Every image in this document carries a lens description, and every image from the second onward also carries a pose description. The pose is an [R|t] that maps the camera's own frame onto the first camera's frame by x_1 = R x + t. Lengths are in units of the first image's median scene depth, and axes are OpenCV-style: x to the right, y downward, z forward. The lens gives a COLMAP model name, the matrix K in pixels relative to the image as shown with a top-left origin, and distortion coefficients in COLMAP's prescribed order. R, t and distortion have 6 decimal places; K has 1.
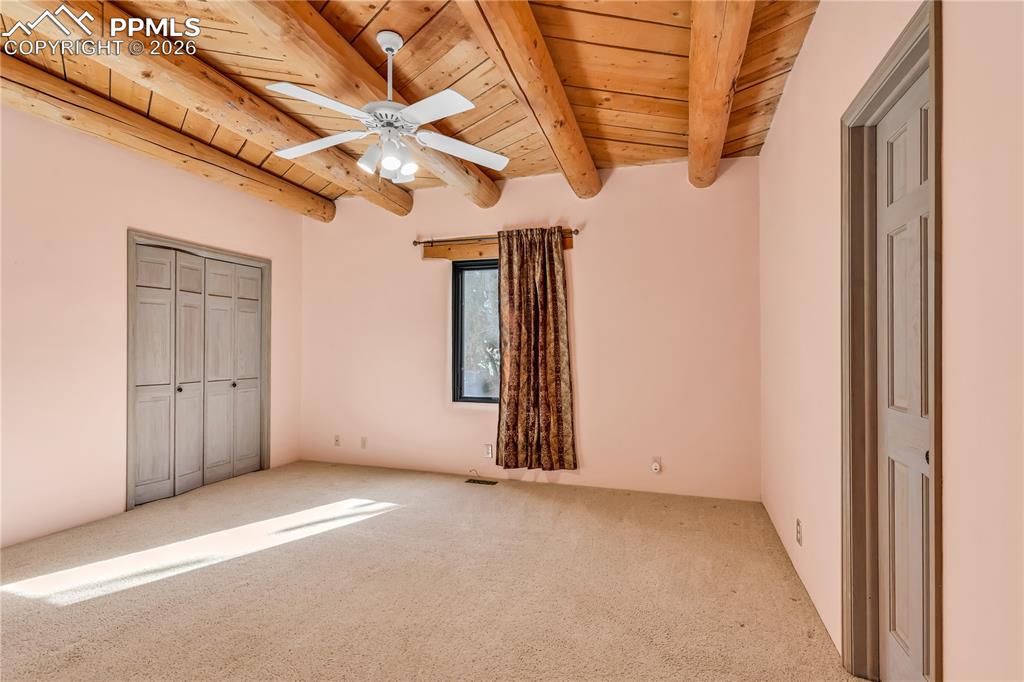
lens RADIAL K [[491.4, 0, 511.6], [0, 491.4, 347.5], [0, 0, 1]] dist [0.001079, -0.000216]
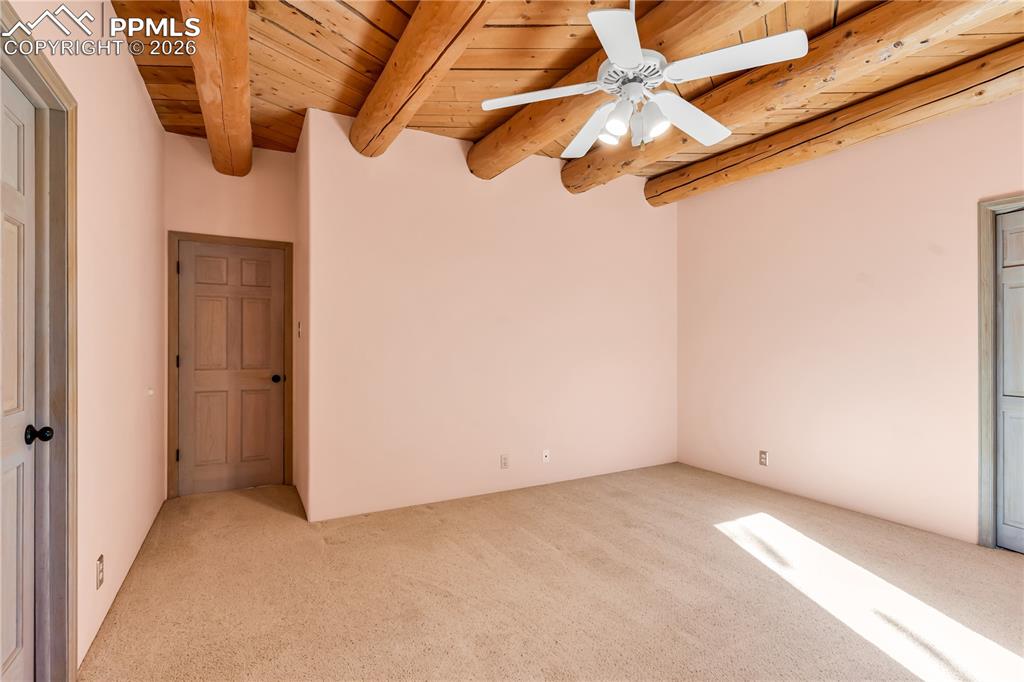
lens RADIAL K [[491.4, 0, 512.4], [0, 491.4, 340.5], [0, 0, 1]] dist [0.001079, -0.000216]
pose [[-0.684477, -0.006994, -0.729001, 0.397464], [0.001575, 0.999937, -0.011073, -0.001117], [0.729033, -0.008728, -0.684423, 1.130427]]
